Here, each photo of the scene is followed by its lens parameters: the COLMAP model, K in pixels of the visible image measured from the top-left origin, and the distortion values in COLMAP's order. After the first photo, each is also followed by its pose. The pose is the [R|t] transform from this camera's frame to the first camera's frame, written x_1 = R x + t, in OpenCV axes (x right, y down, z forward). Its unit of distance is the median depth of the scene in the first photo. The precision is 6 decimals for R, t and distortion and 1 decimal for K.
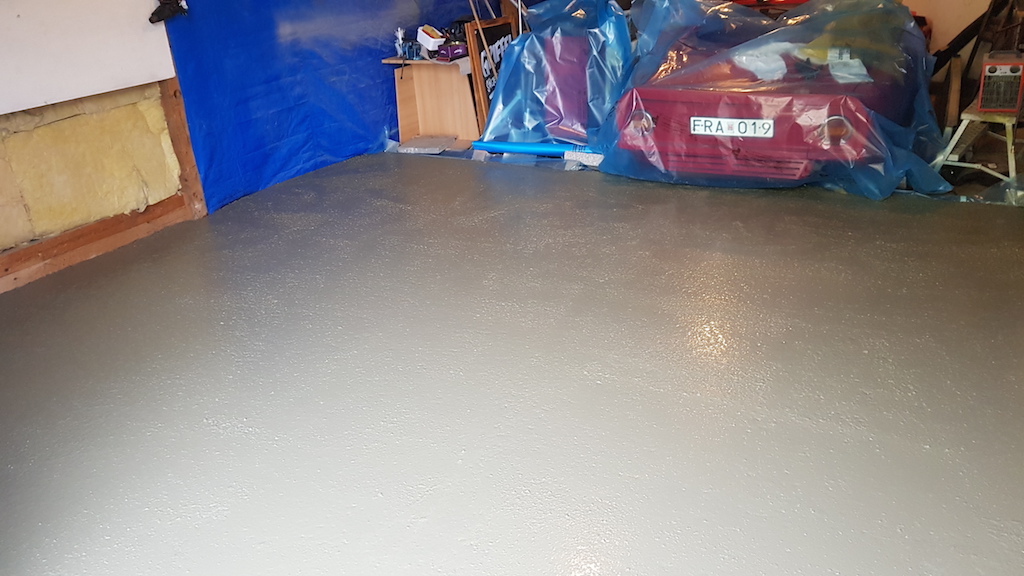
lens RADIAL K [[780.0, 0, 505.1], [0, 780.0, 282.3], [0, 0, 1]] dist [0.001684, -0.017629]
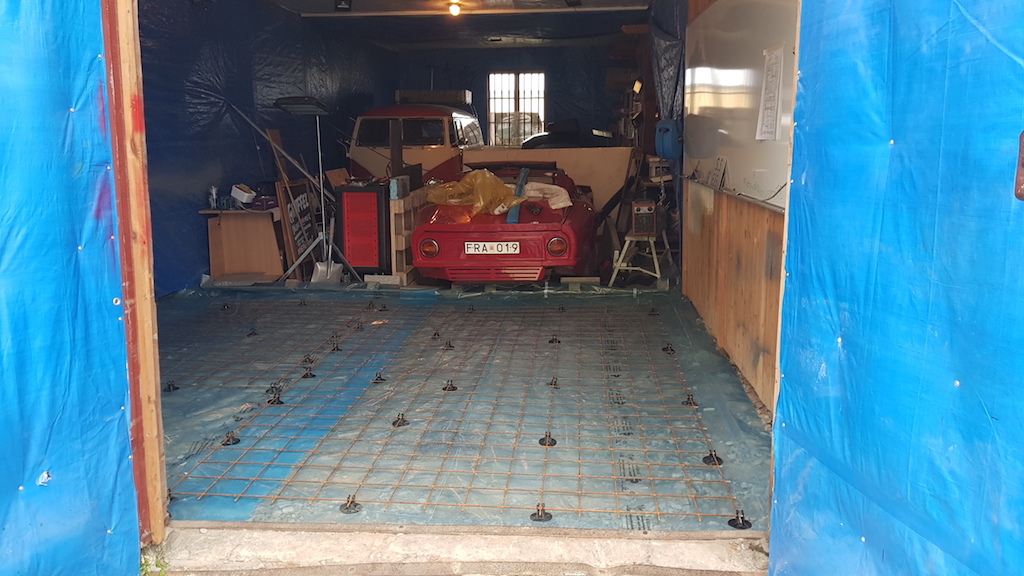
lens RADIAL K [[780.0, 0, 514.3], [0, 780.0, 291.0], [0, 0, 1]] dist [0.001684, -0.017629]
pose [[0.917930, -0.030487, 0.395570, -0.210395], [0.115243, 0.974543, -0.192313, 0.137988], [-0.379637, 0.222117, 0.898076, -0.269307]]
